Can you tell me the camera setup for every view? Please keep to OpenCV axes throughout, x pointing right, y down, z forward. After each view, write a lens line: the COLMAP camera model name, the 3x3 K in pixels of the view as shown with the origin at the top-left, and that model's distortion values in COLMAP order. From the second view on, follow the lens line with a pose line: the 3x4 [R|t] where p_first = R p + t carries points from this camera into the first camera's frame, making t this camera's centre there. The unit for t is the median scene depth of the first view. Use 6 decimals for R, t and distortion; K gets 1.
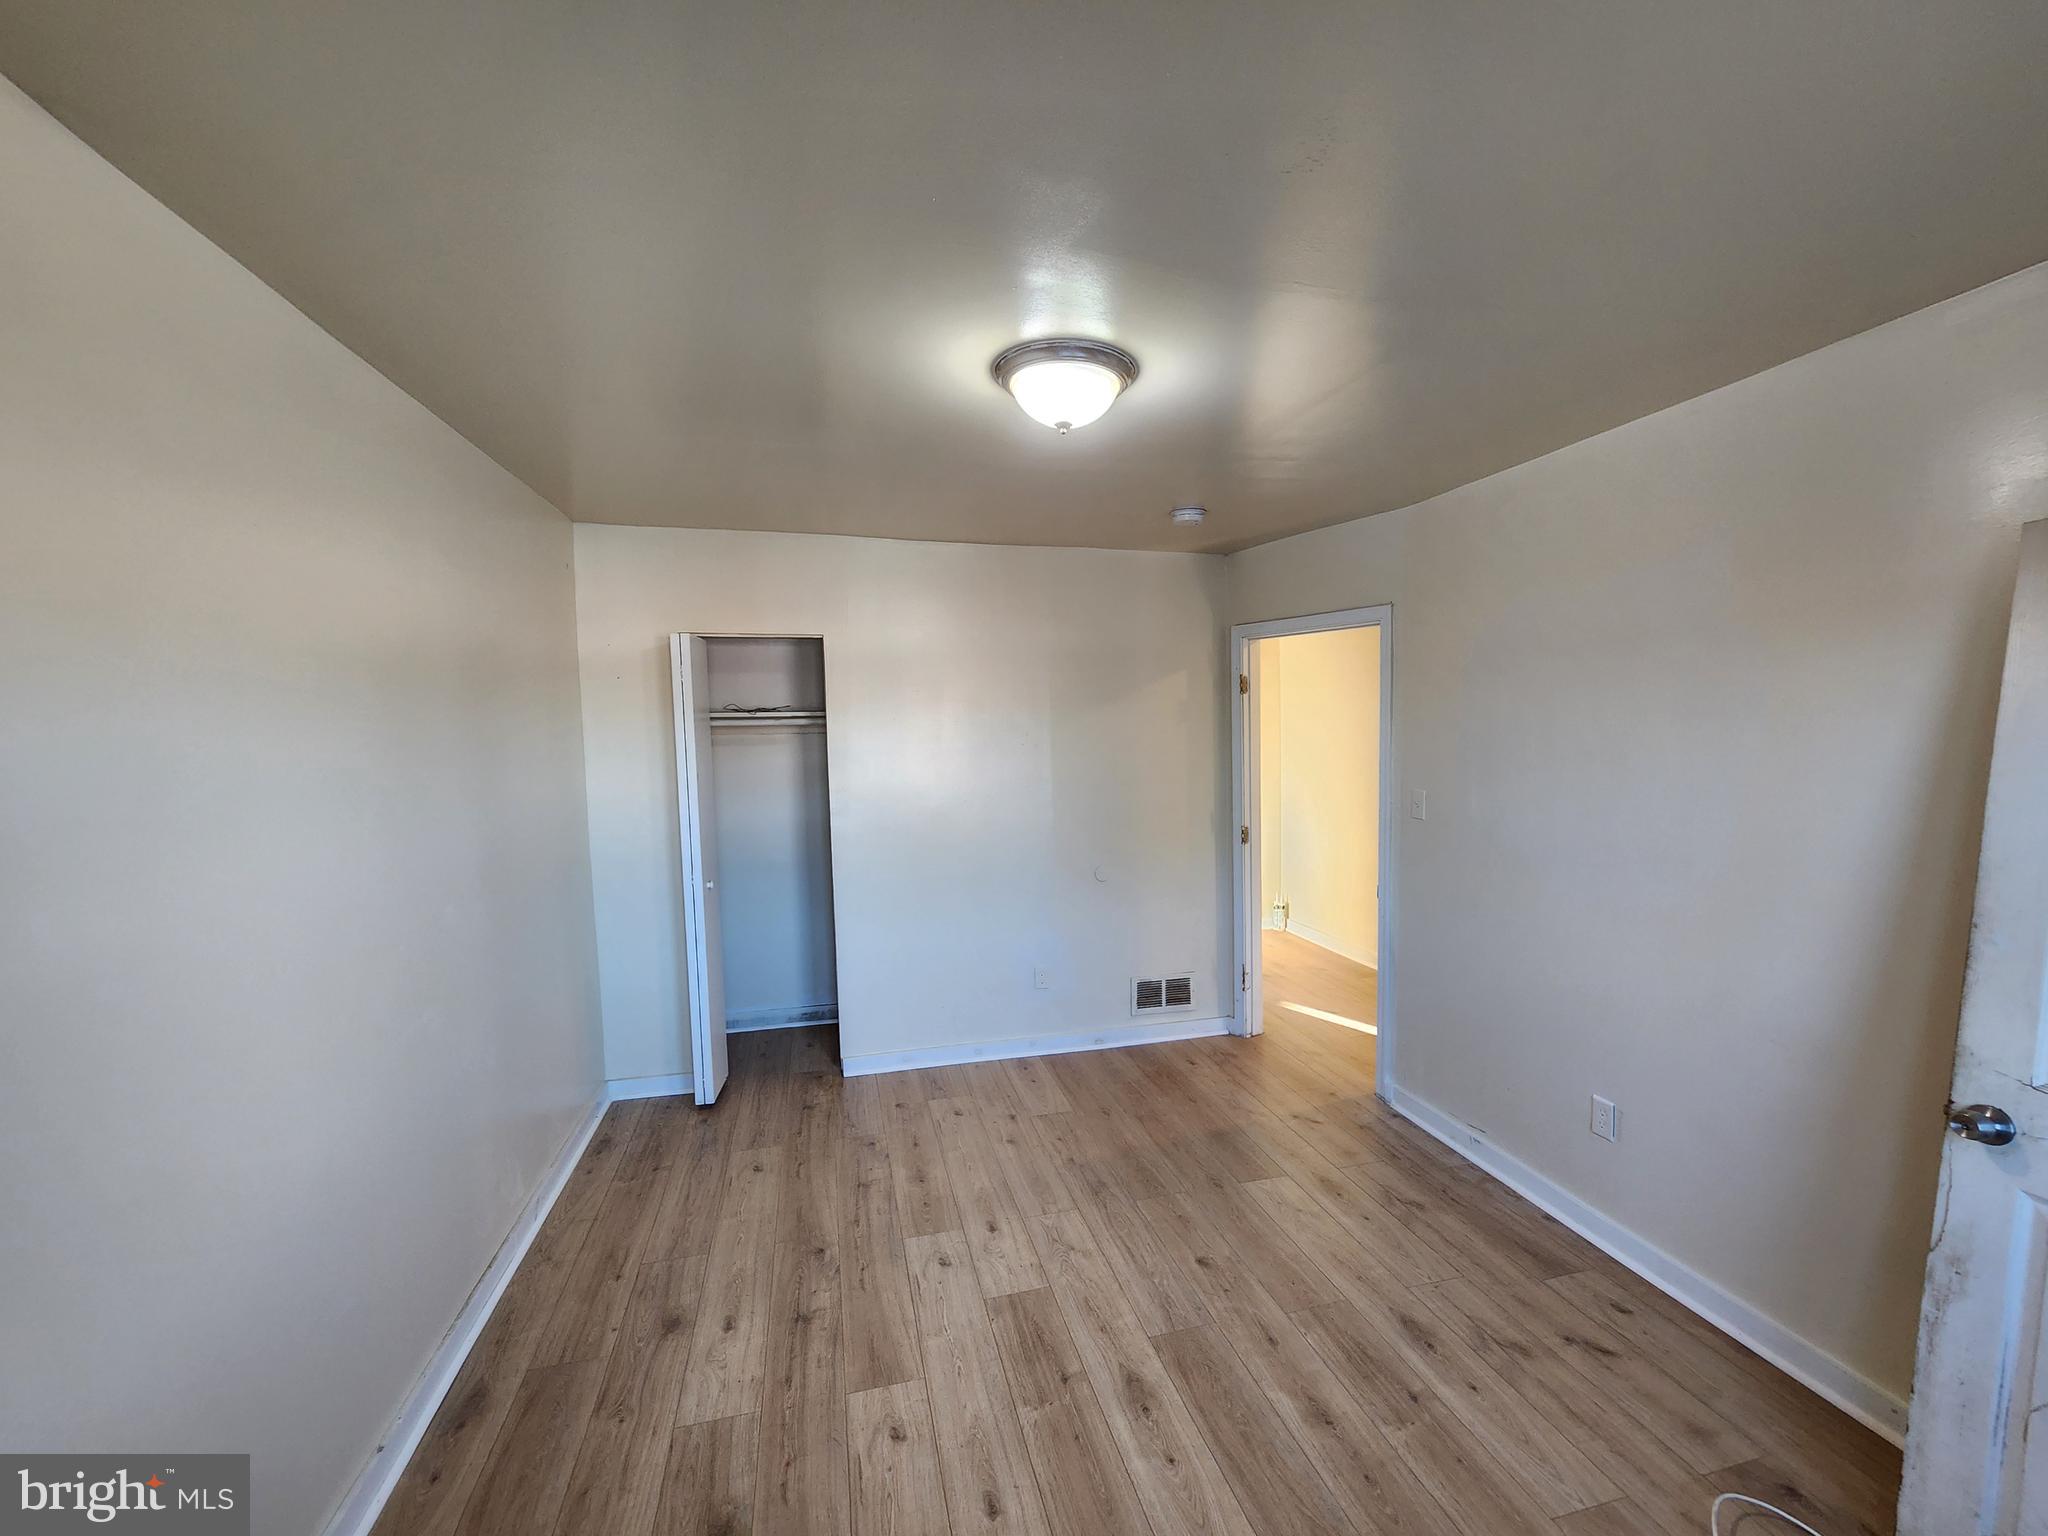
lens RADIAL K [[844.8, 0, 1039.8], [0, 844.8, 774.7], [0, 0, 1]] dist [-0.003481, -0.000238]
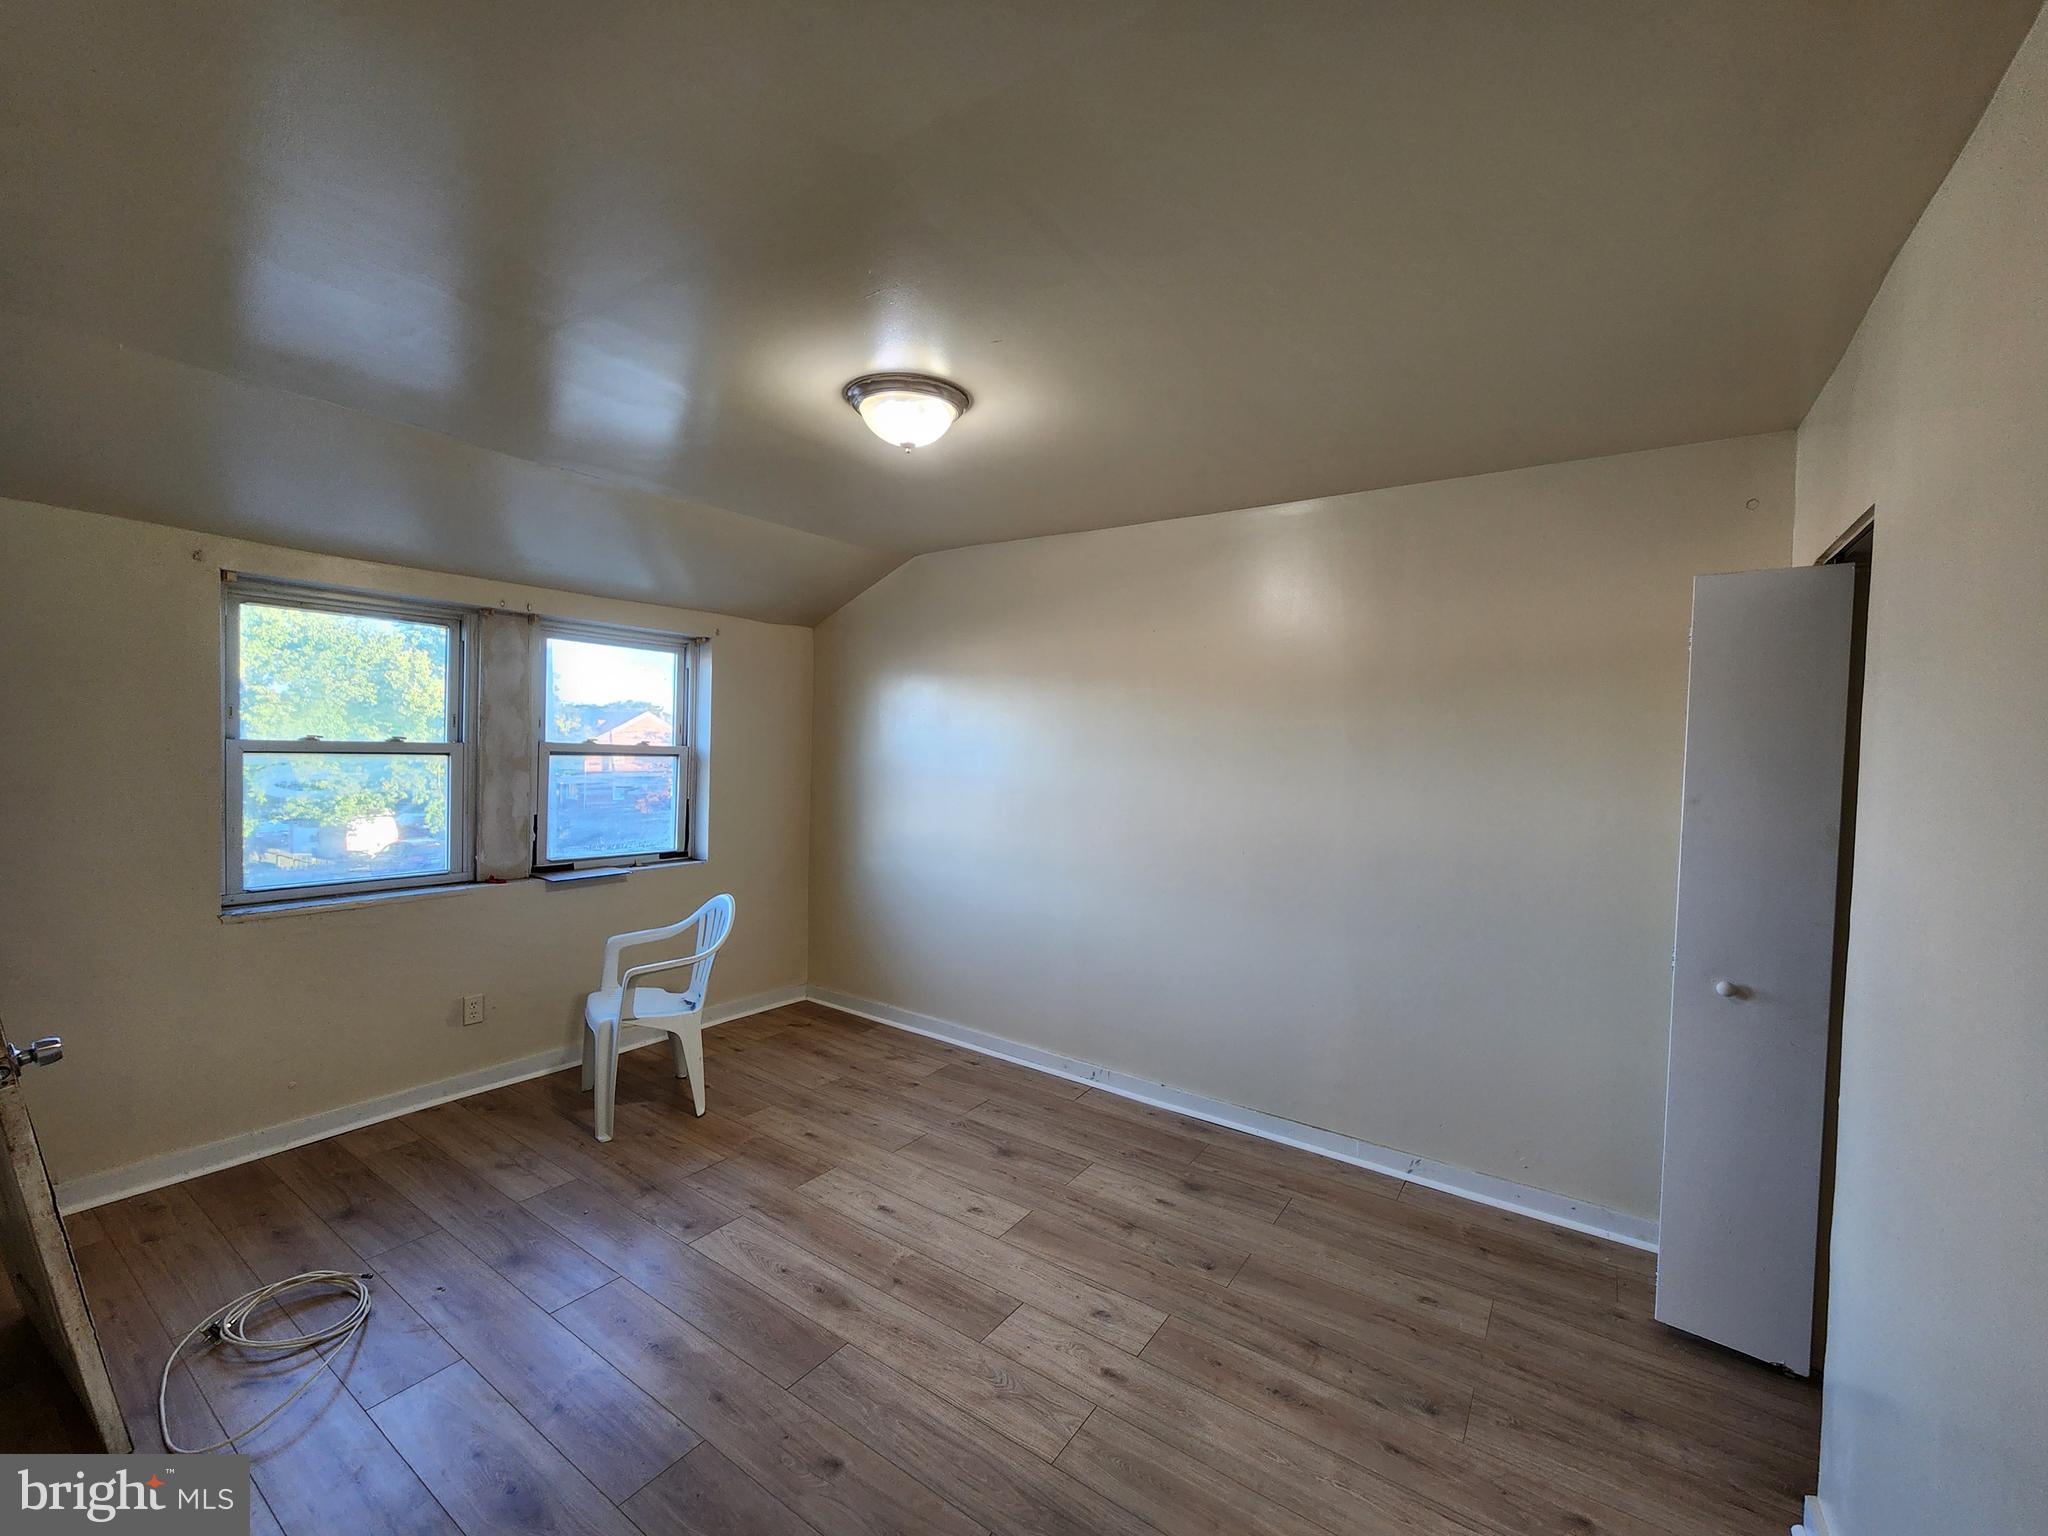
lens RADIAL K [[844.8, 0, 1039.8], [0, 844.8, 774.7], [0, 0, 1]] dist [-0.003481, -0.000238]
pose [[-0.755541, 0.017999, -0.654854, 0.521264], [-0.059429, 0.993618, 0.095876, -0.068713], [0.652400, 0.111355, -0.749649, 1.608670]]
